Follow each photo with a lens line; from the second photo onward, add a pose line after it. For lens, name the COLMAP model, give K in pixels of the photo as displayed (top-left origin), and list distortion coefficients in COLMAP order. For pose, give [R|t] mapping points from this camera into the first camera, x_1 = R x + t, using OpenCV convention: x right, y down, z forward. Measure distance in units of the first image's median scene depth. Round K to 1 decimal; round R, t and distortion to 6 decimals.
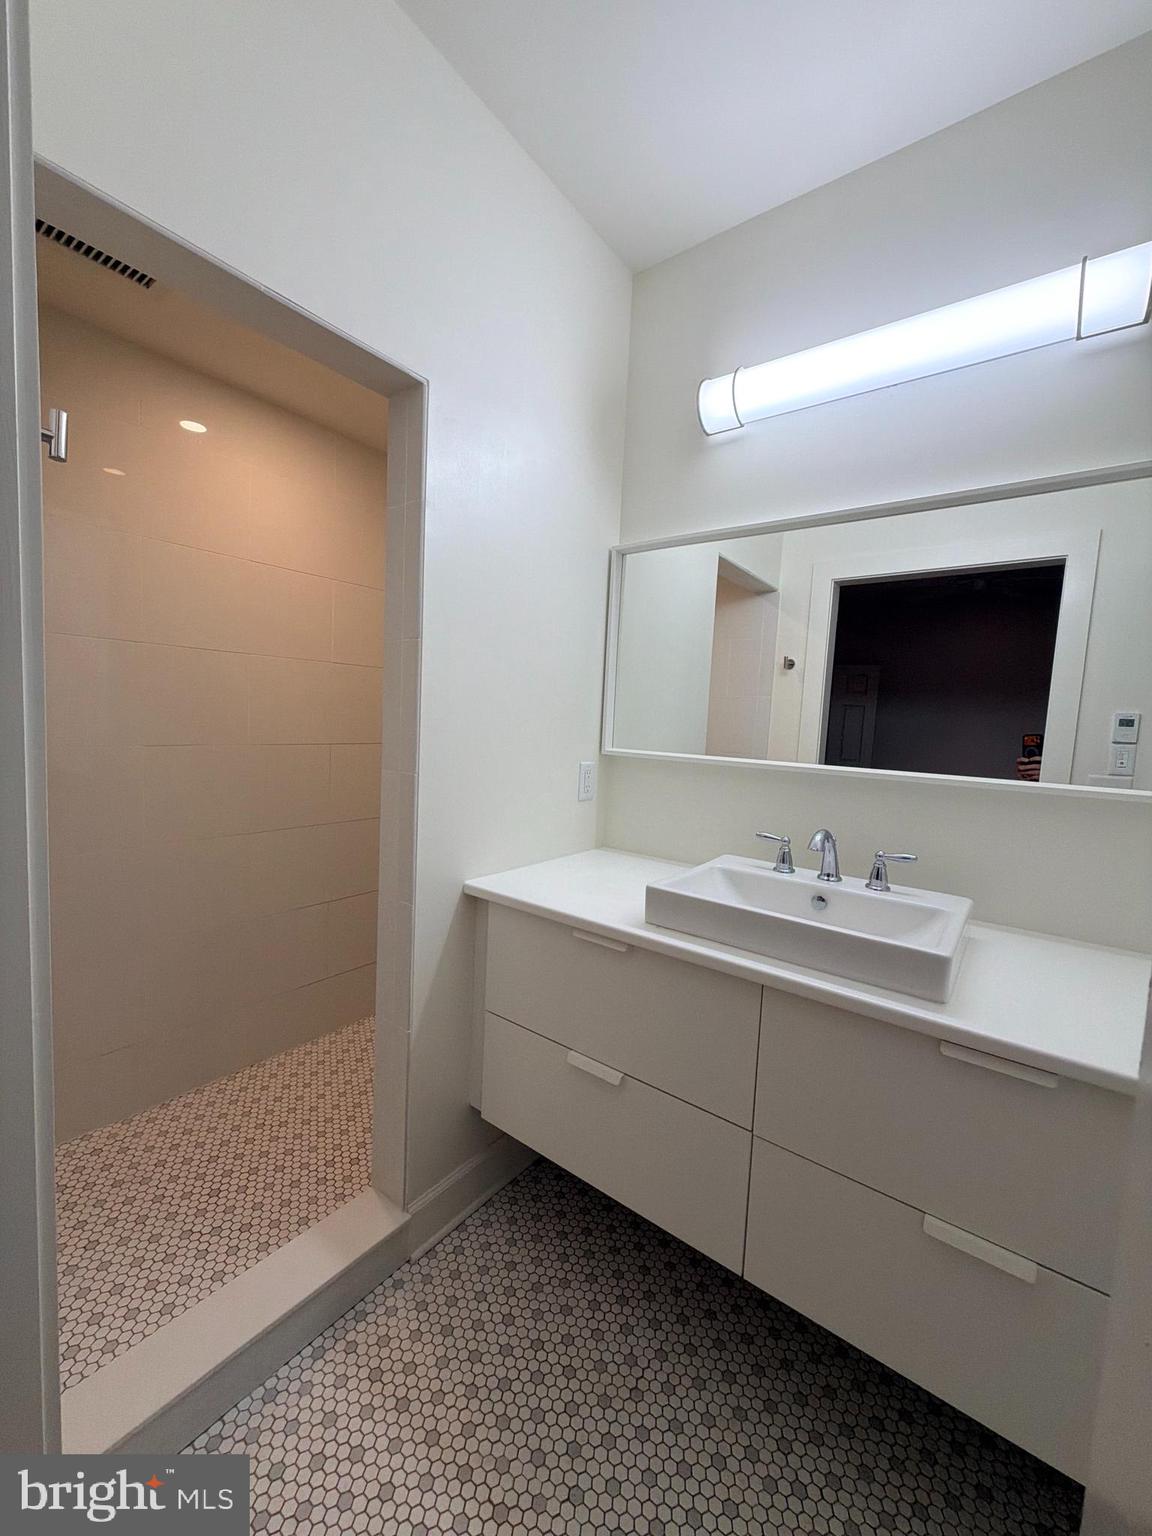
lens RADIAL K [[615.7, 0, 576.0], [0, 615.7, 768.0], [0, 0, 1]] dist [0.009541, -0.000579]
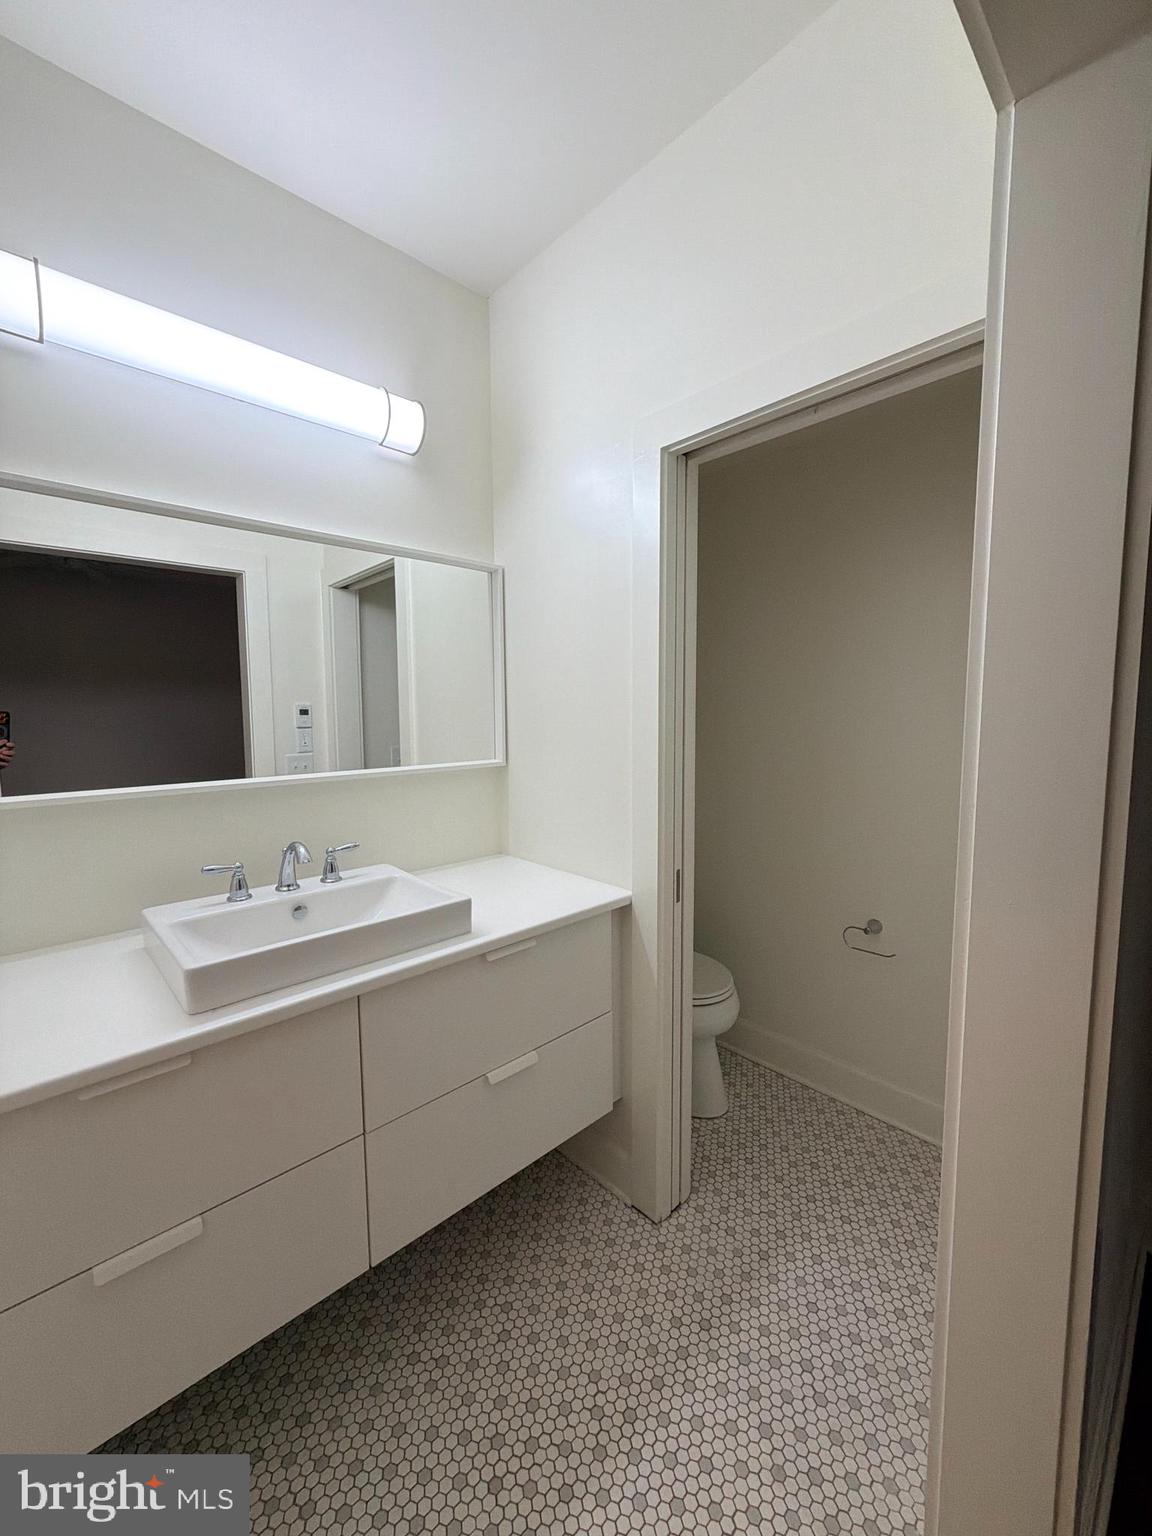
lens RADIAL K [[626.7, 0, 576.0], [0, 626.7, 768.0], [0, 0, 1]] dist [-0.001652, -0.000129]
pose [[0.155168, -0.139802, 0.977946, -0.539877], [0.096991, 0.987309, 0.125751, -0.109419], [-0.983115, 0.075340, 0.166758, 0.371969]]
